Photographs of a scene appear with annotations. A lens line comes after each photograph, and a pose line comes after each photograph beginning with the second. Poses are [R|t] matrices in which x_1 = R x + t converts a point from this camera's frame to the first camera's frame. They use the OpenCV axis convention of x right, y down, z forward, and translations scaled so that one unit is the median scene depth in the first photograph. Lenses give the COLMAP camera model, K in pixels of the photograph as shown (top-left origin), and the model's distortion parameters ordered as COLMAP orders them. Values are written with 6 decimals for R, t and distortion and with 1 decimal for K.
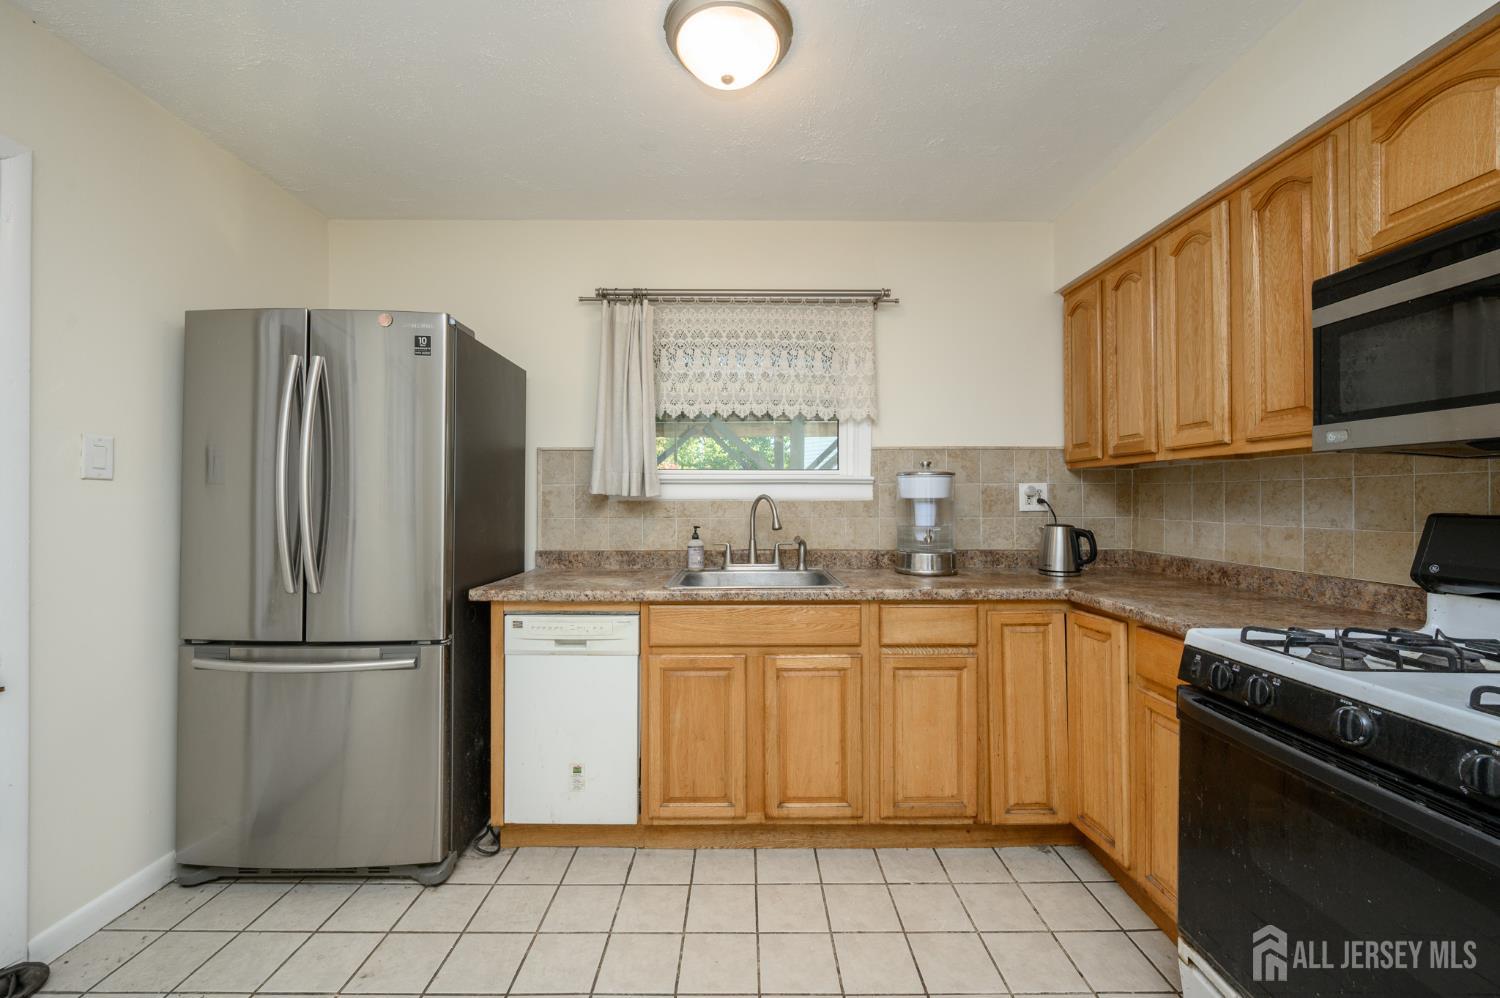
lens RADIAL K [[589.0, 0, 750.8], [0, 589.0, 499.5], [0, 0, 1]] dist [0.002523, -0.000723]
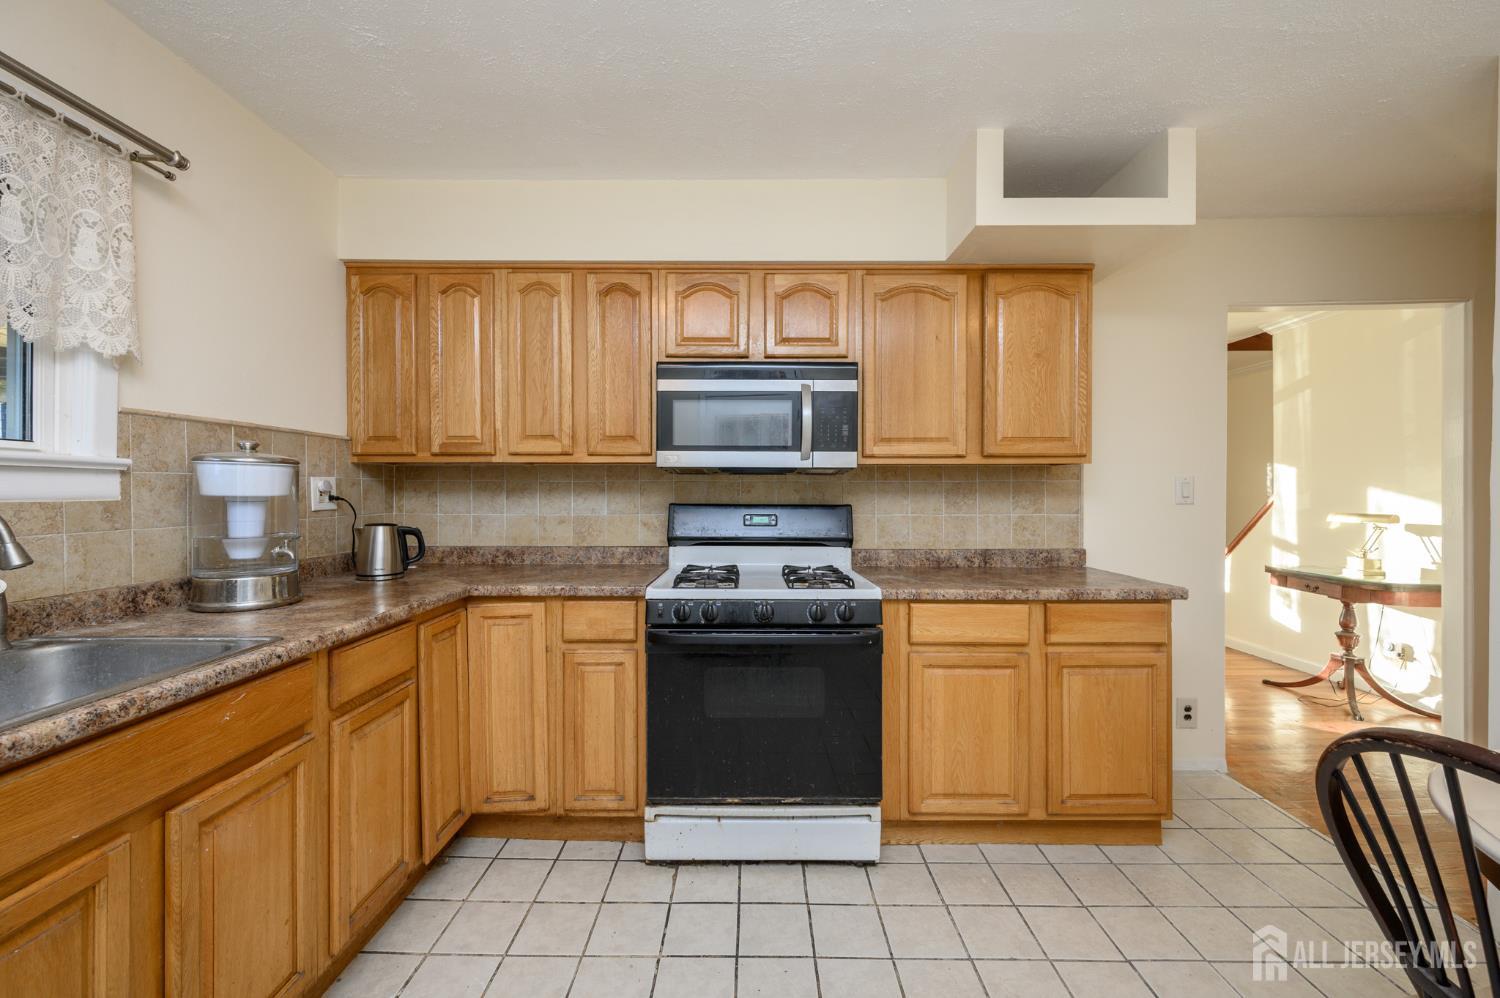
lens RADIAL K [[589.0, 0, 751.7], [0, 589.0, 494.6], [0, 0, 1]] dist [0.002523, -0.000723]
pose [[0.027549, -0.005712, 0.999604, -0.399050], [0.000328, 0.999984, 0.005705, -0.008128], [-0.999620, 0.000171, 0.027550, 0.422334]]
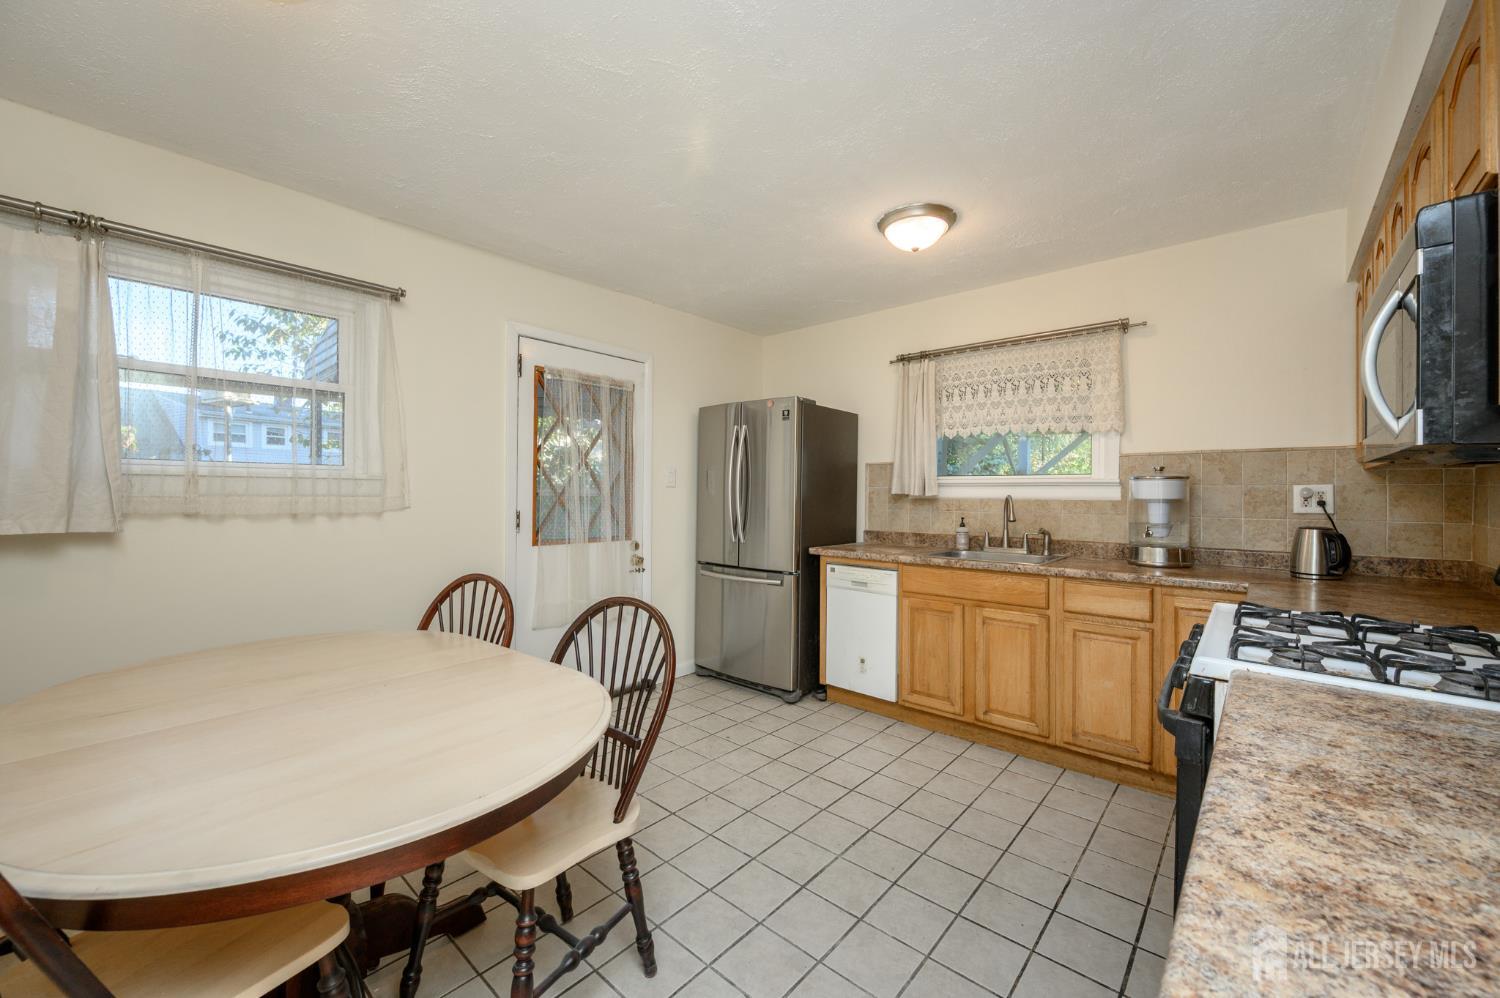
lens RADIAL K [[589.0, 0, 764.9], [0, 589.0, 498.5], [0, 0, 1]] dist [0.002523, -0.000723]
pose [[0.757250, 0.011153, -0.653030, 0.496828], [-0.006247, 0.999932, 0.009833, -0.010179], [0.653095, -0.003367, 0.757269, -0.373036]]
